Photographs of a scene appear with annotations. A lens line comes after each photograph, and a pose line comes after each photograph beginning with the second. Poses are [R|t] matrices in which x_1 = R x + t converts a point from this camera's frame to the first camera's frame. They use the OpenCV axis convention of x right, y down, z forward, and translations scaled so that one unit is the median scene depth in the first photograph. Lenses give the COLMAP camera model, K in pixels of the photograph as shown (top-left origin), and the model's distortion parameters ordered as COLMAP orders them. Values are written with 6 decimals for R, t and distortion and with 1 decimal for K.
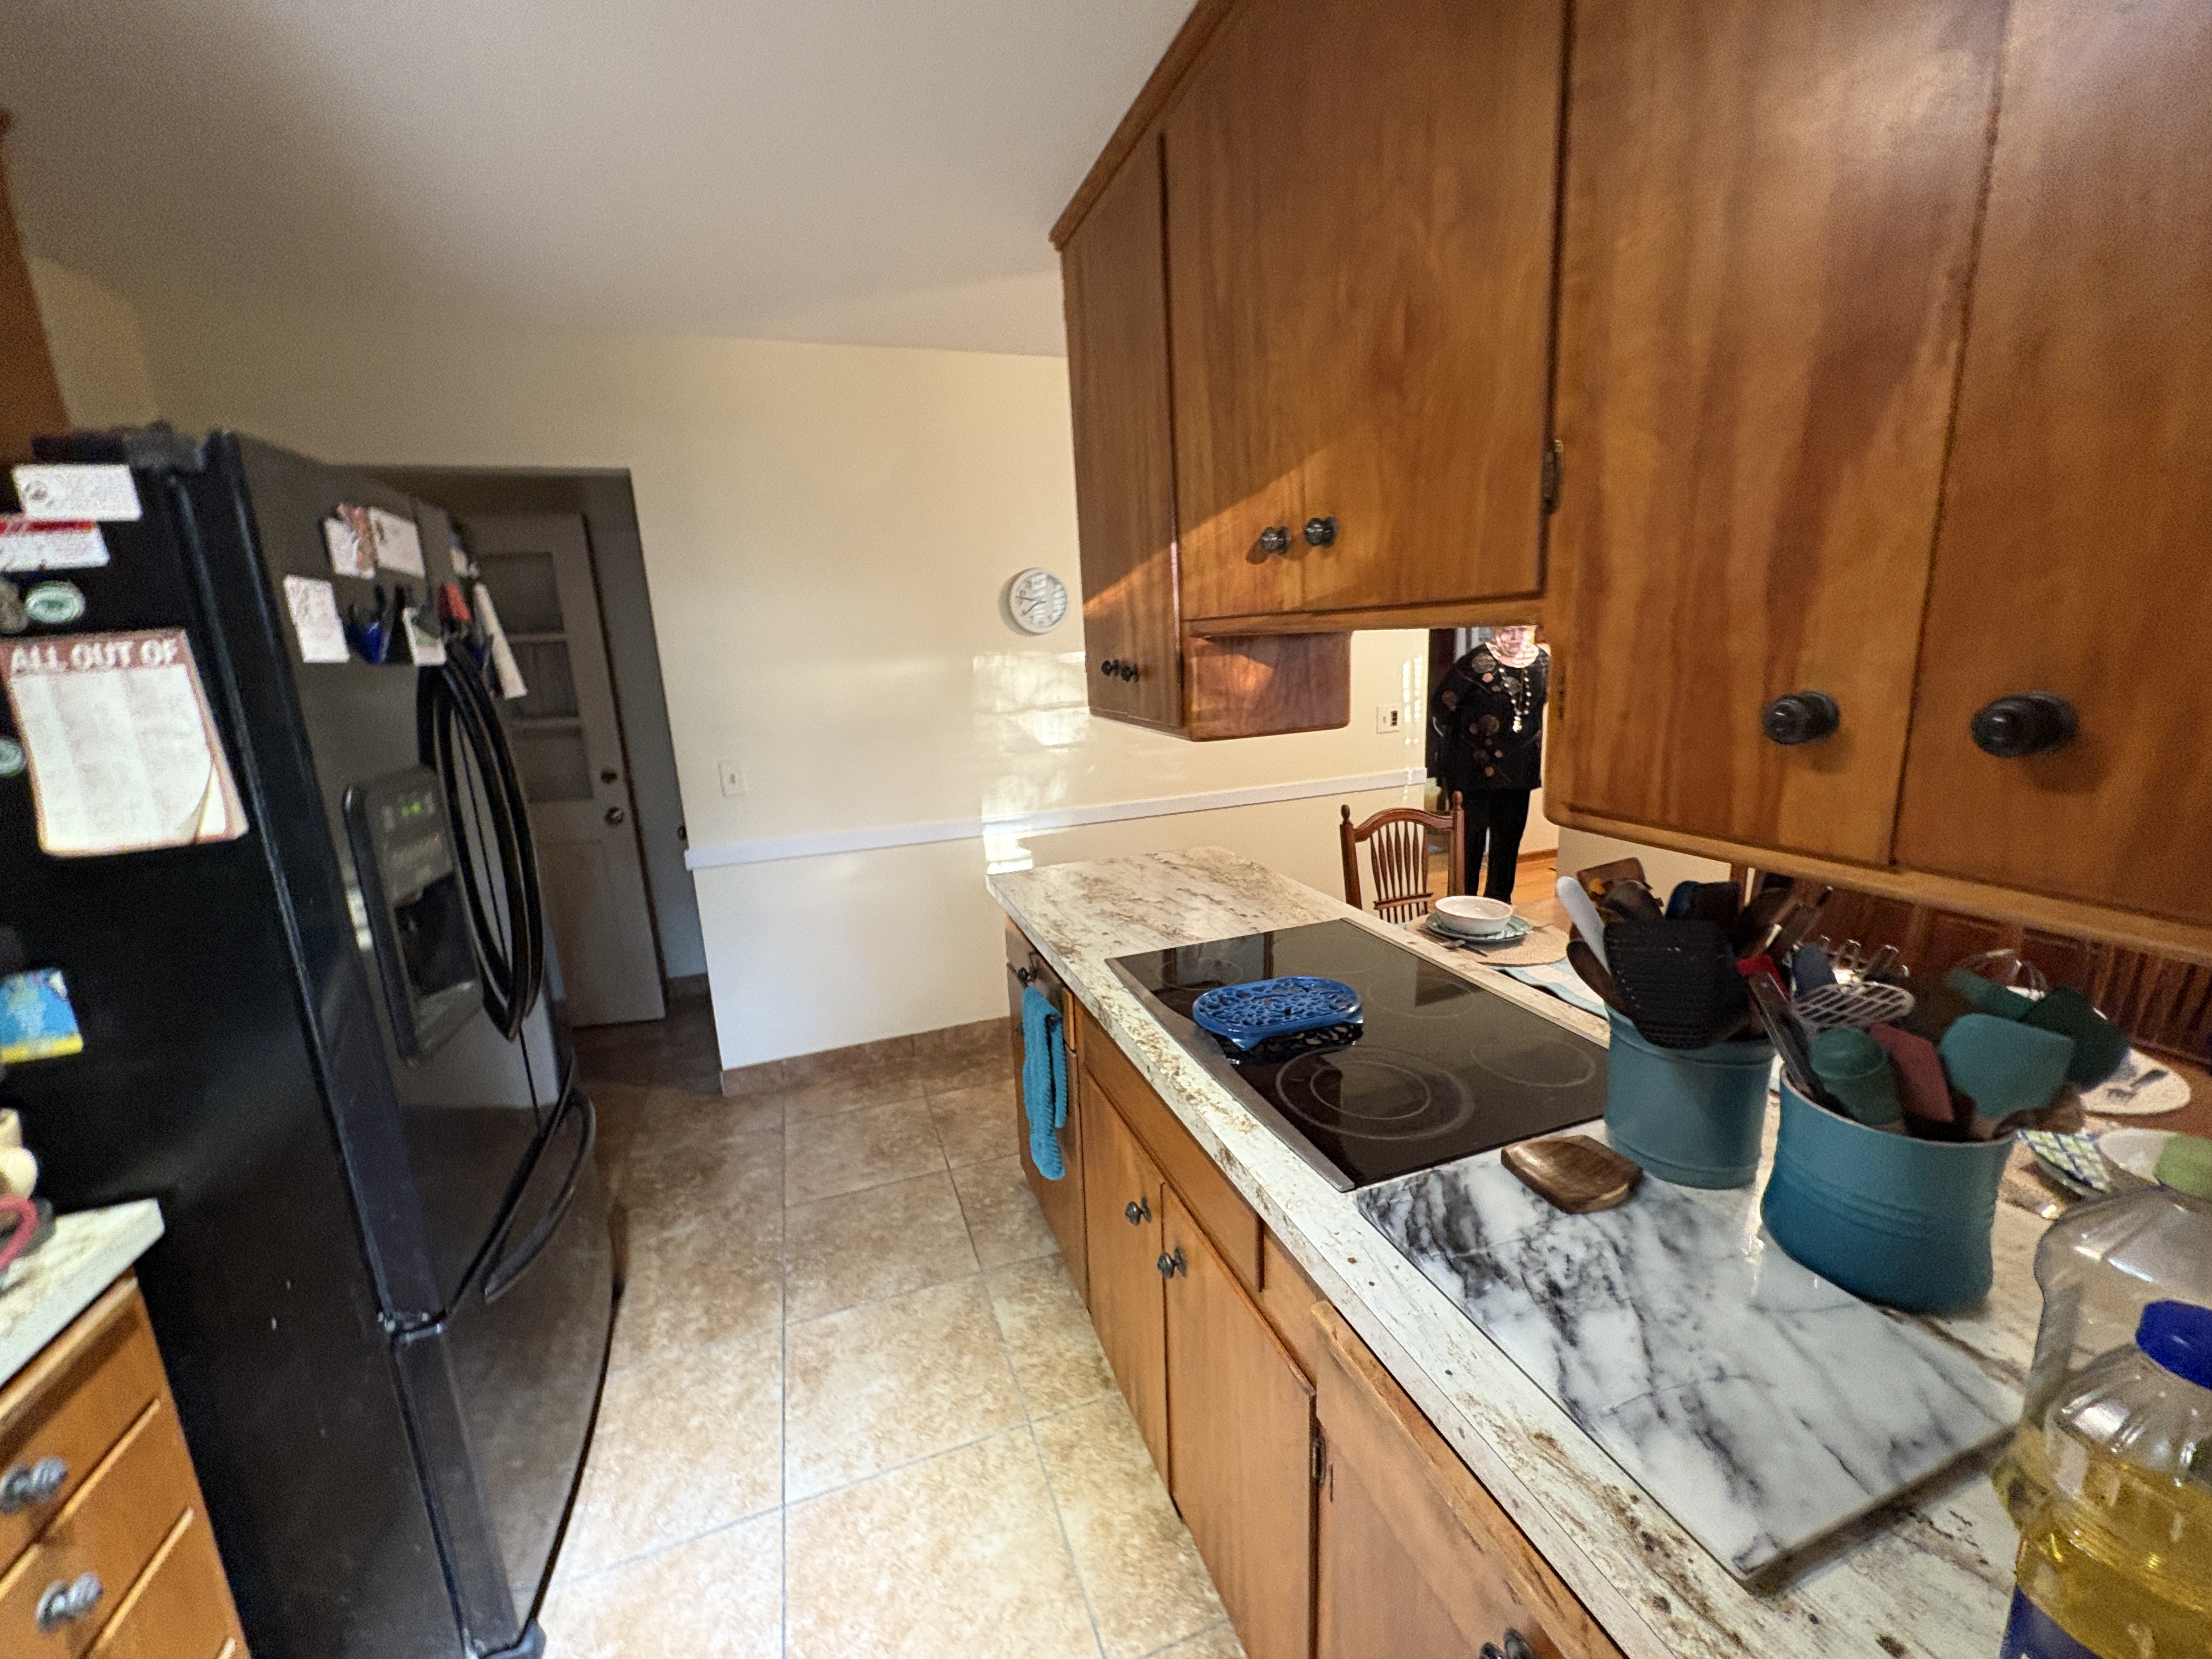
lens RADIAL K [[886.5, 0, 1109.0], [0, 886.5, 822.1], [0, 0, 1]] dist [-0.000184, 0.000172]
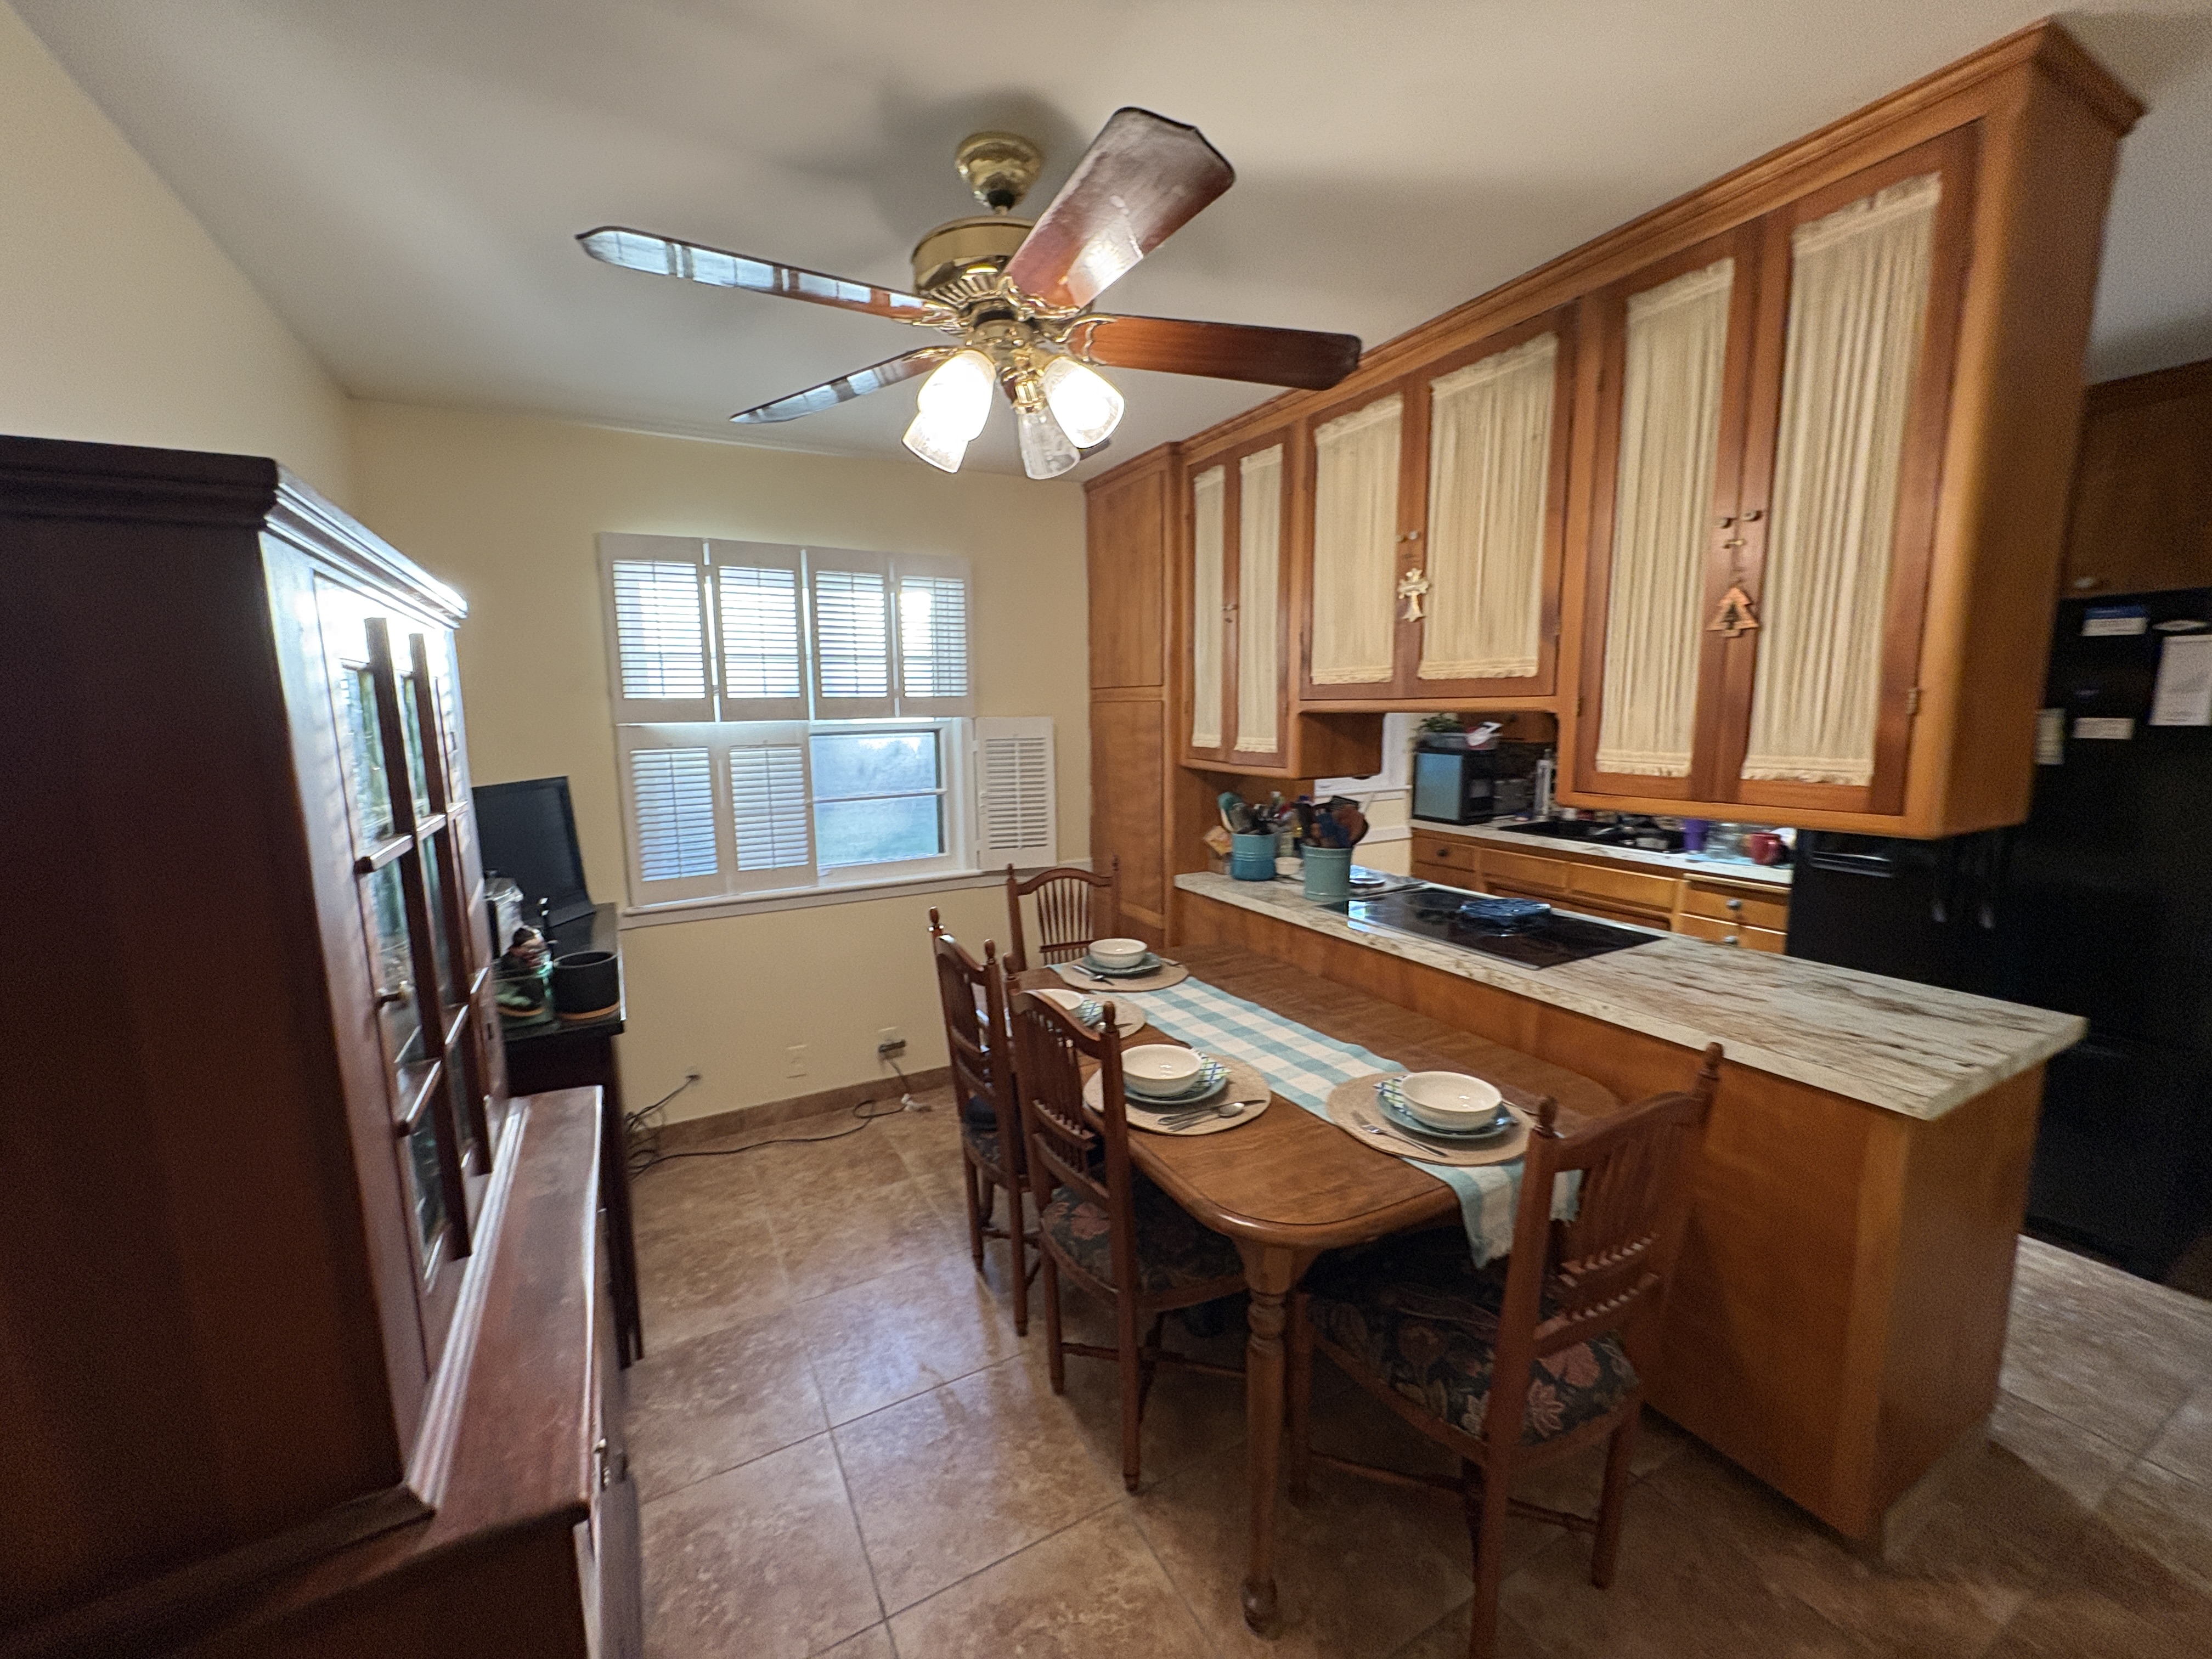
lens RADIAL K [[886.5, 0, 1108.8], [0, 886.5, 835.2], [0, 0, 1]] dist [-0.000184, 0.000172]
pose [[-0.983425, 0.087380, -0.158872, 0.838169], [0.025046, 0.933282, 0.358270, -0.401411], [0.179578, 0.348352, -0.920001, 1.660004]]
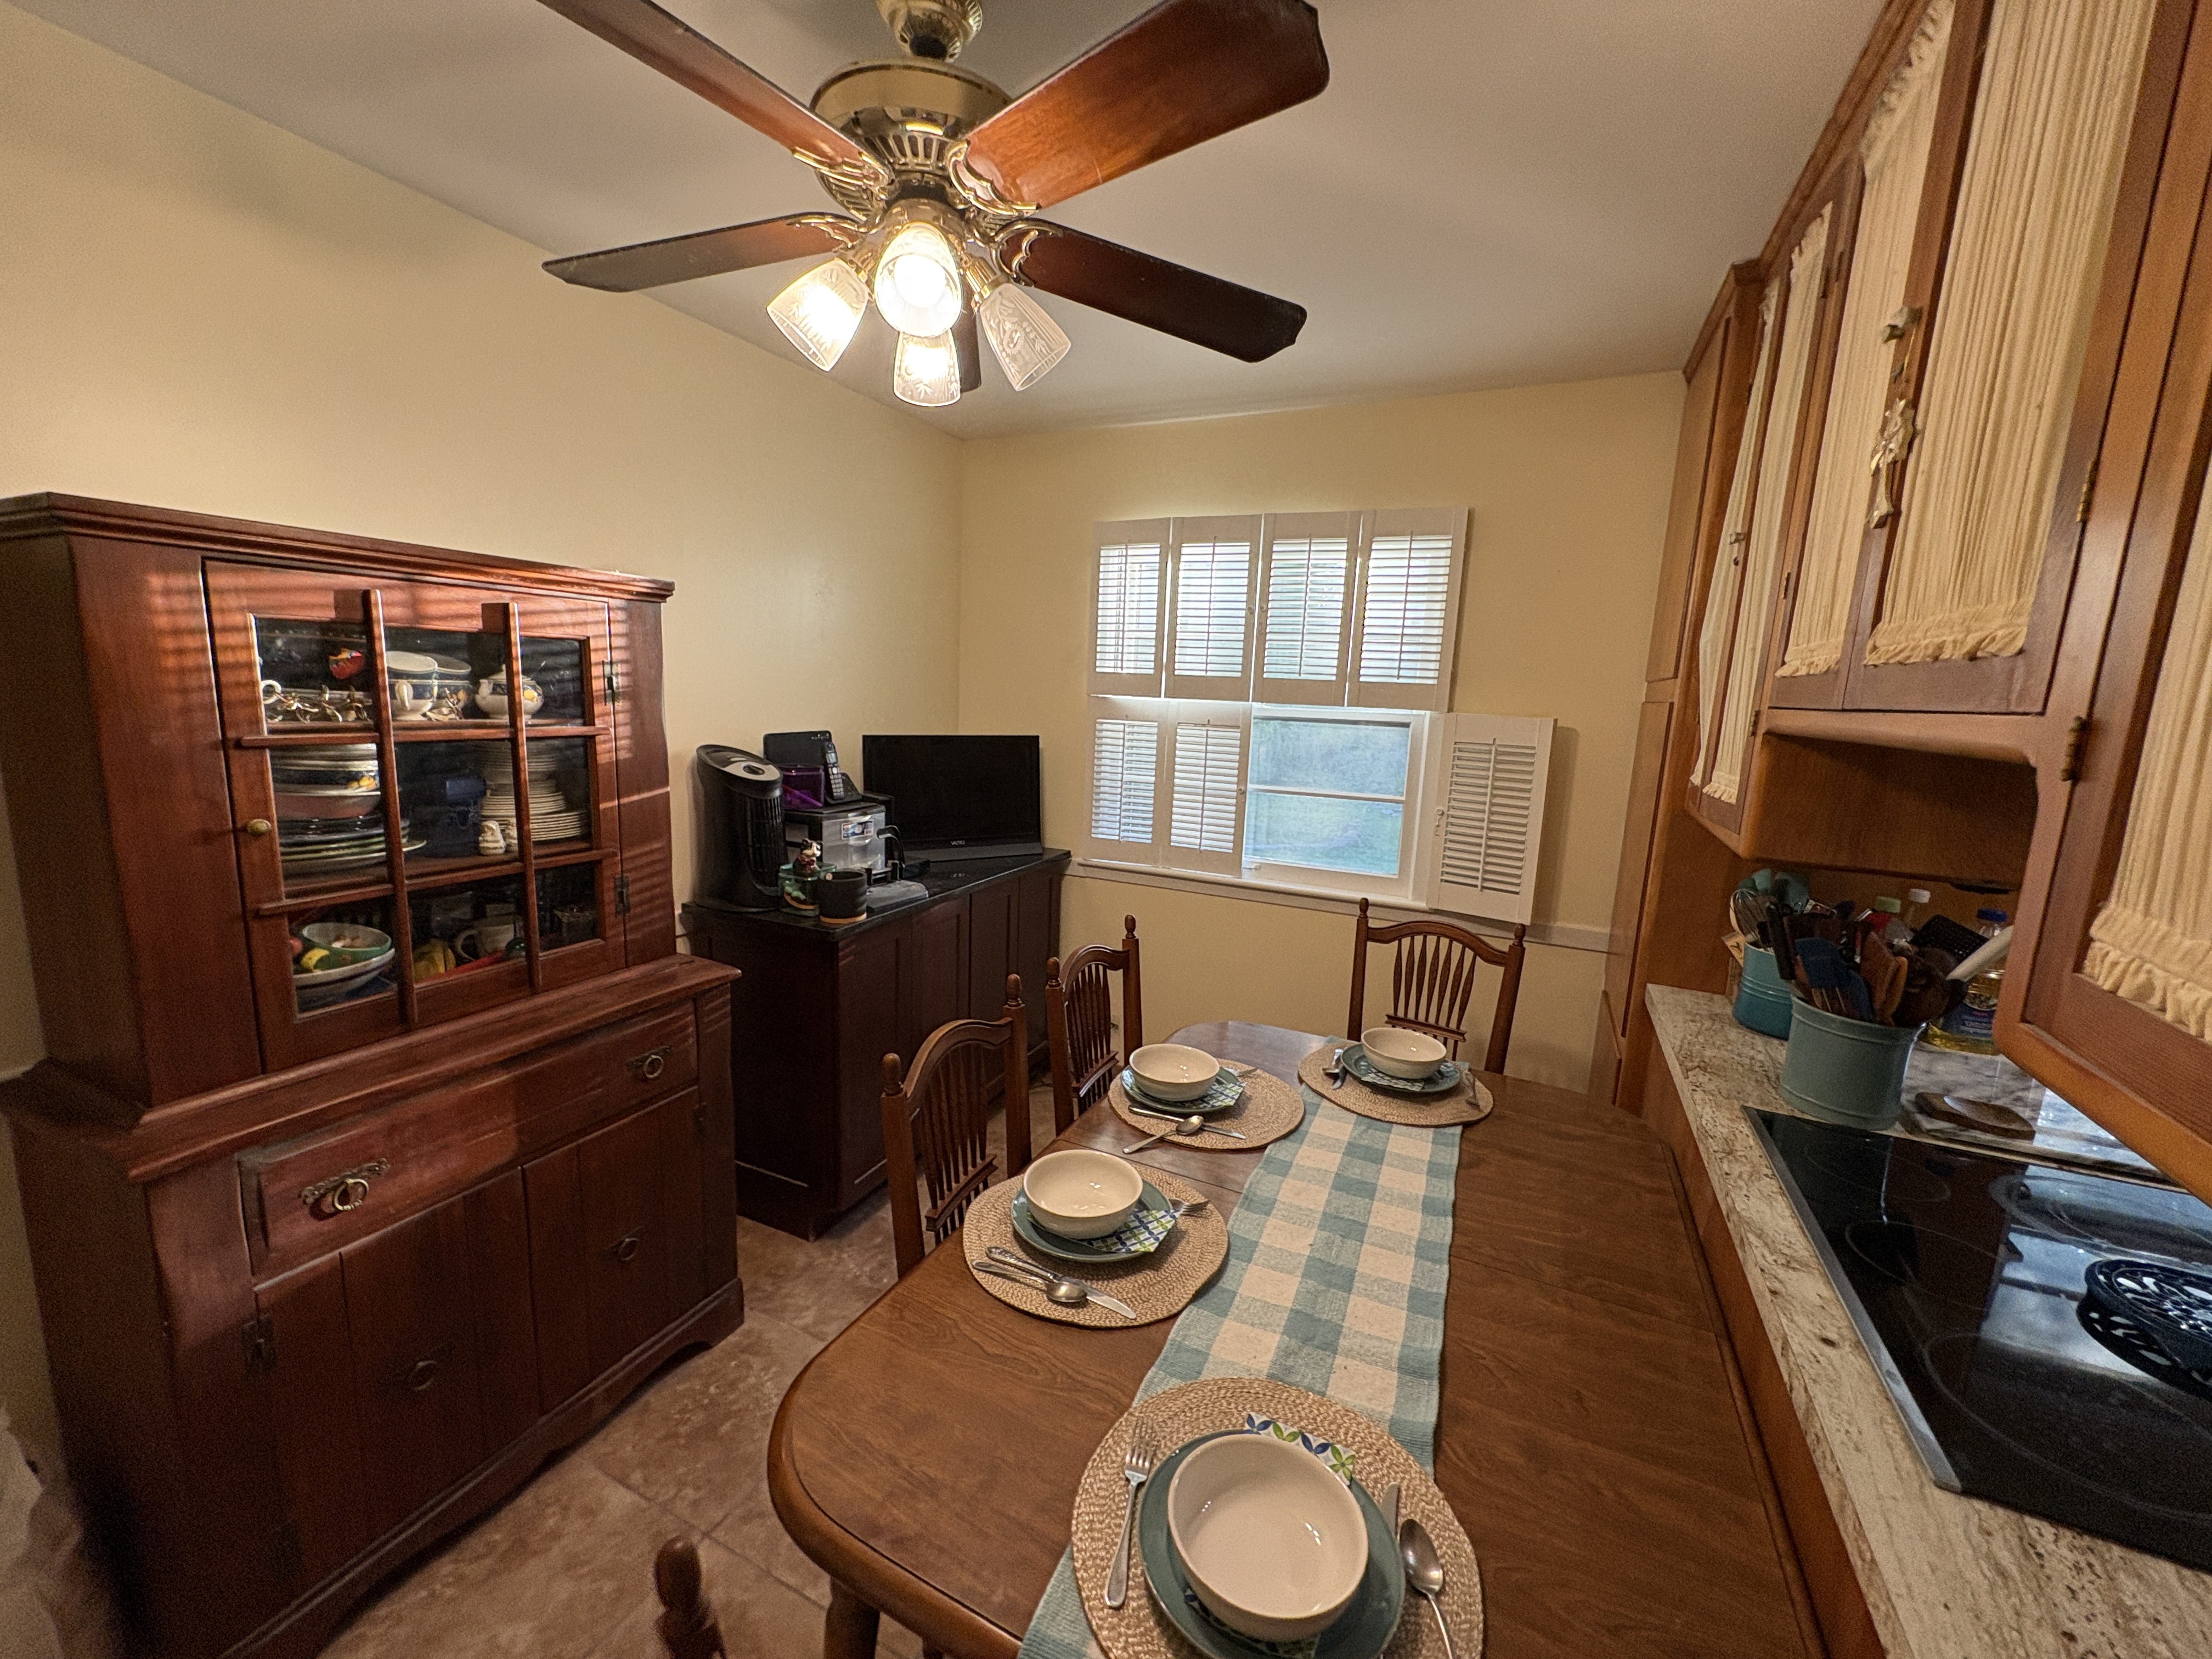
lens RADIAL K [[886.5, 0, 1101.7], [0, 886.5, 830.2], [0, 0, 1]] dist [-0.000184, 0.000172]
pose [[-0.710954, -0.095564, 0.696715, 0.242838], [0.143055, 0.950355, 0.276333, -0.287107], [-0.688535, 0.296129, -0.661988, 1.273818]]
